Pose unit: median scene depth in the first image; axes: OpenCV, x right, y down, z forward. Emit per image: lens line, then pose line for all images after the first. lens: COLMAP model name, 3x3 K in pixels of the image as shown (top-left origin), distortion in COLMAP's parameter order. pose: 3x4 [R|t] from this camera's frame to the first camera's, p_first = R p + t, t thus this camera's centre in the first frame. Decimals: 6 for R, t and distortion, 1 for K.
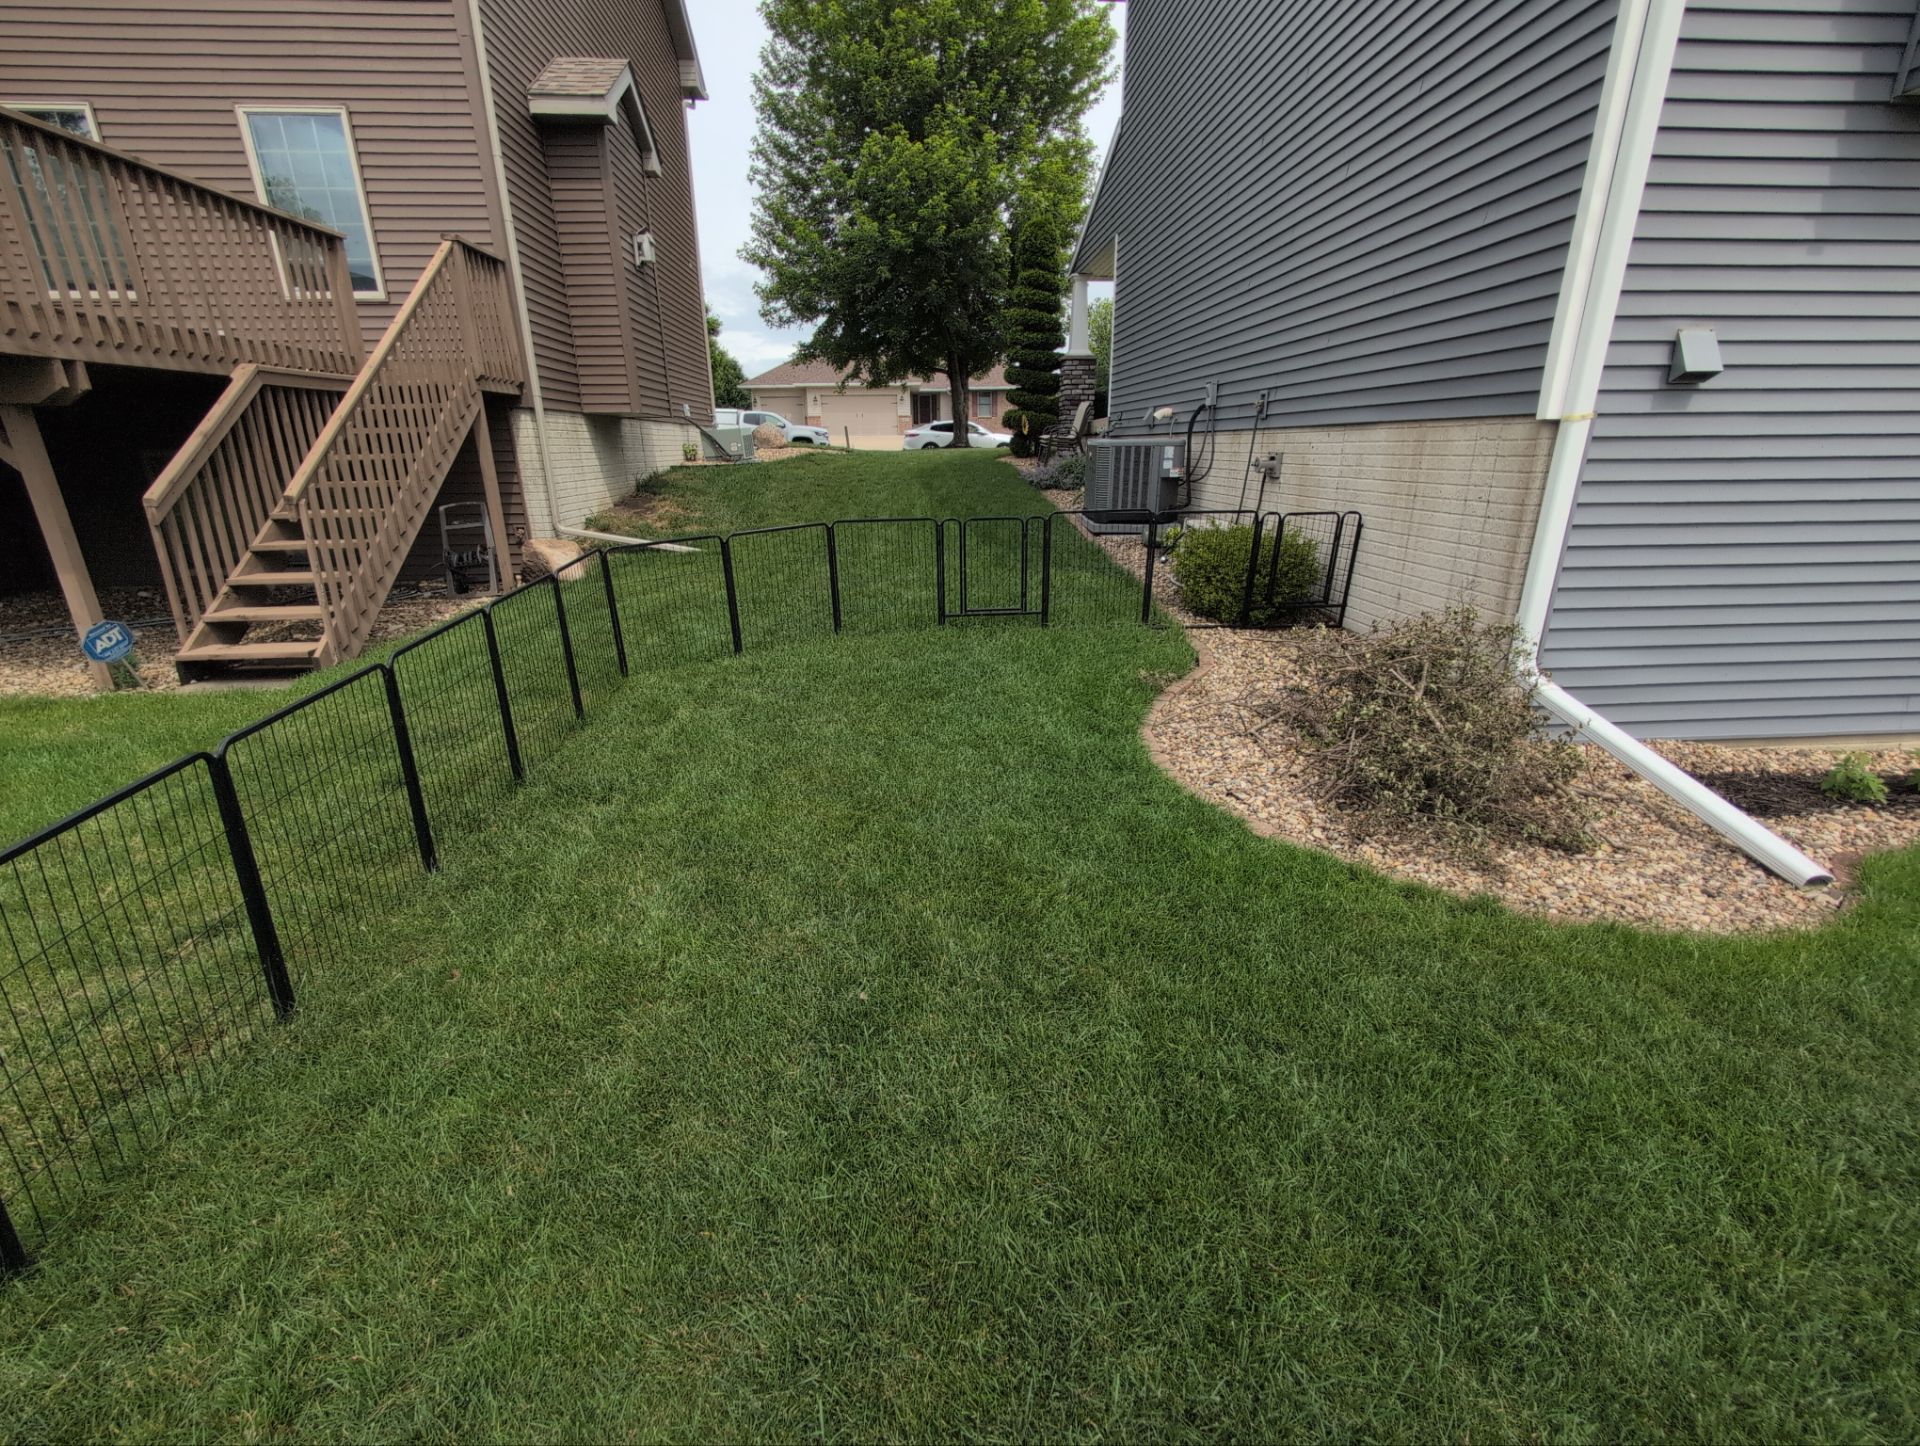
lens RADIAL K [[823.0, 0, 965.5], [0, 823.0, 715.4], [0, 0, 1]] dist [0.004567, -0.000137]
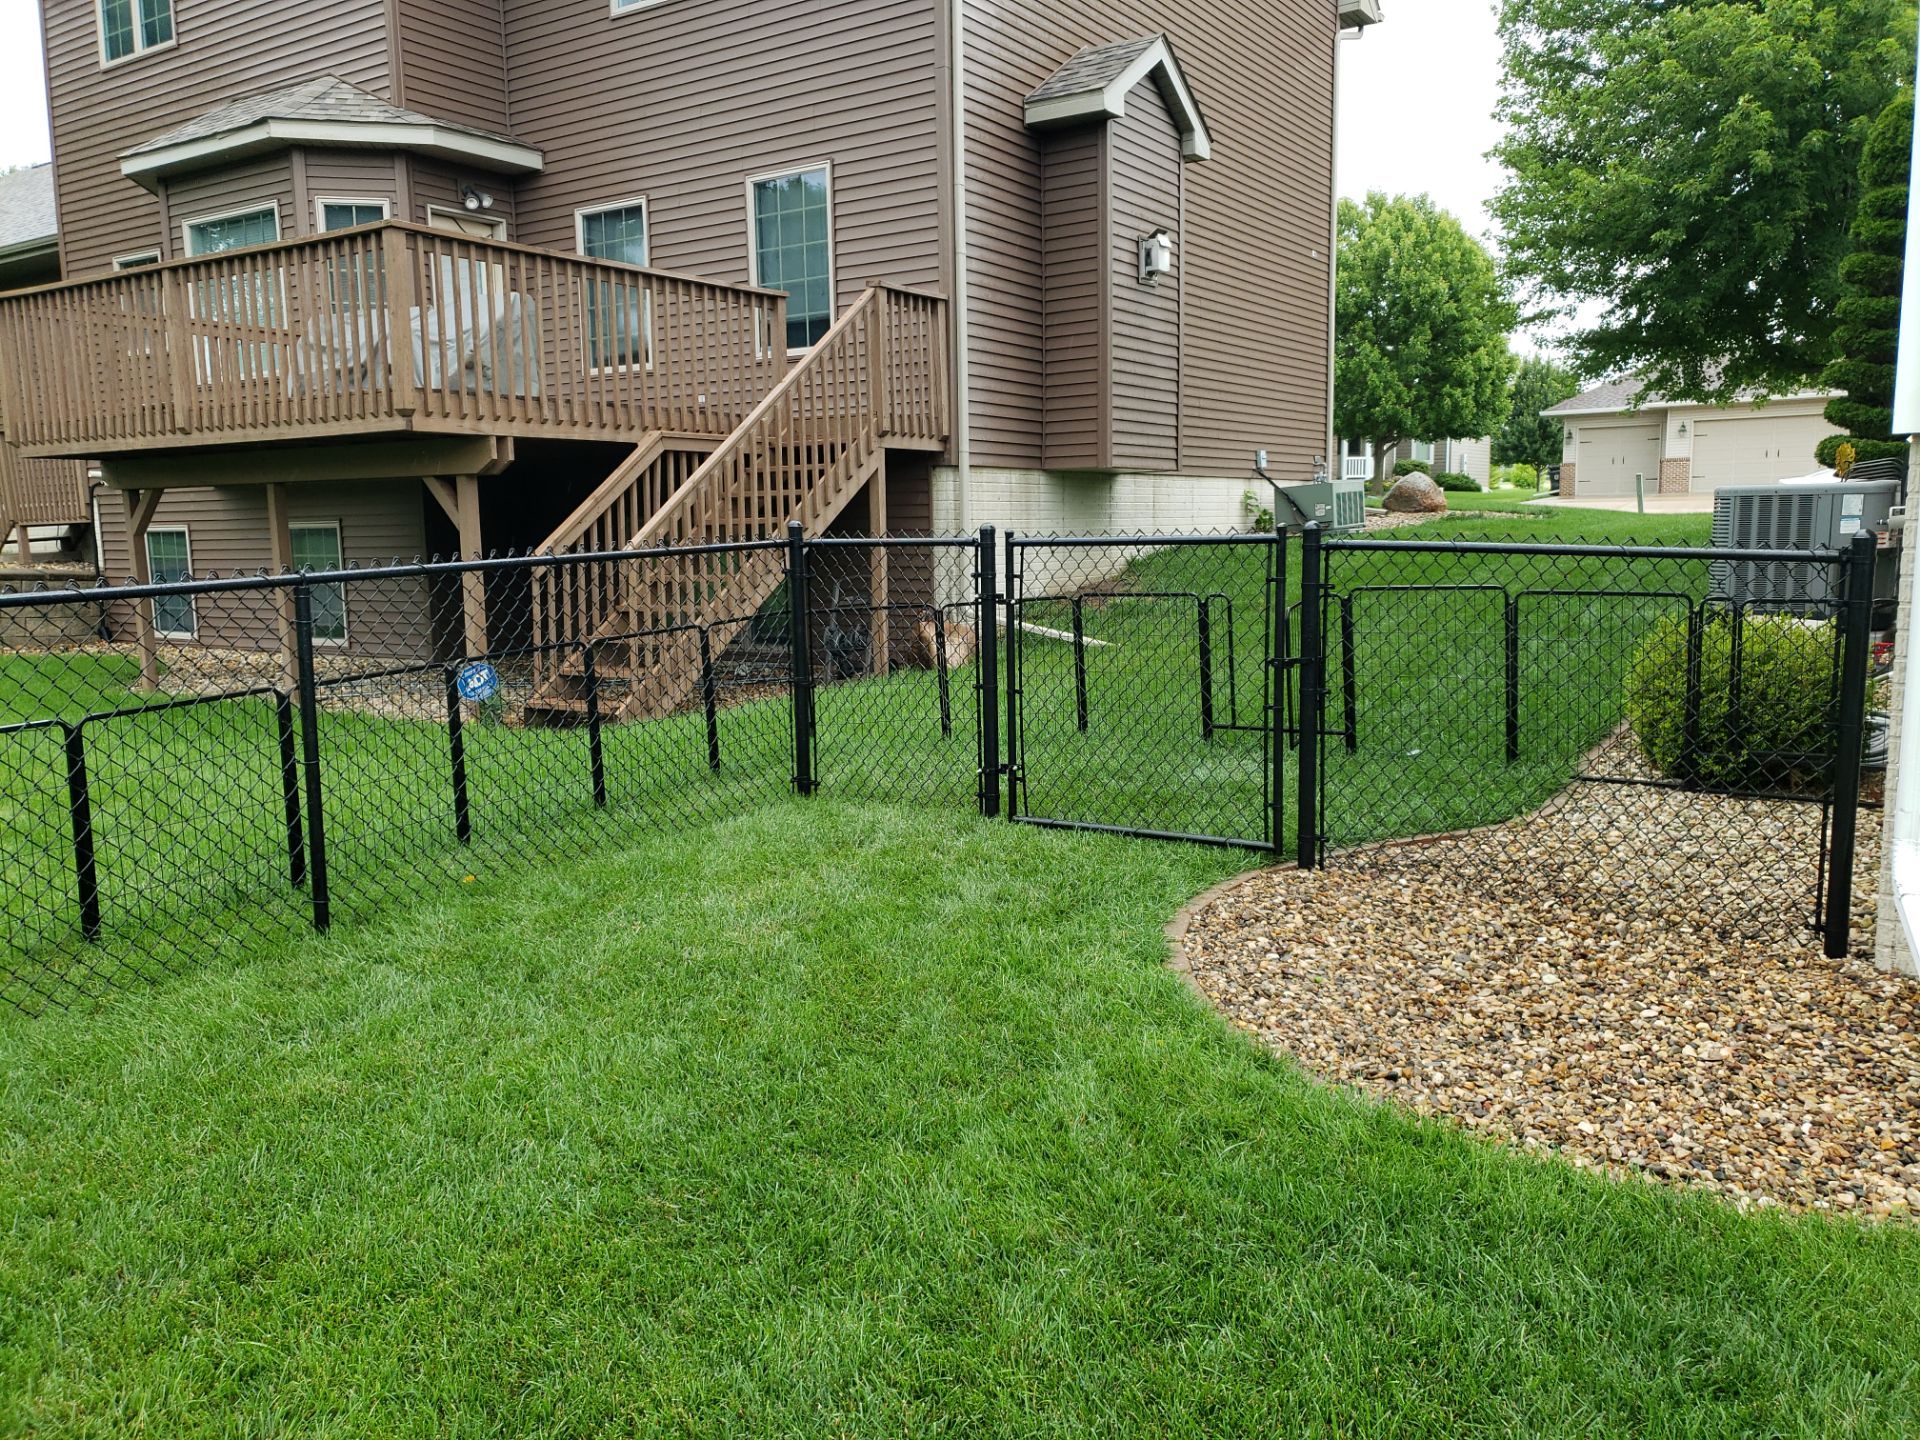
lens RADIAL K [[1514.9, 0, 951.9], [0, 1514.9, 723.2], [0, 0, 1]] dist [0.004769, 0.027707]
pose [[0.784039, 0.074809, -0.616186, 0.447788], [-0.187870, 0.974749, -0.120707, 0.056787], [0.591597, 0.210402, 0.778296, -0.107557]]
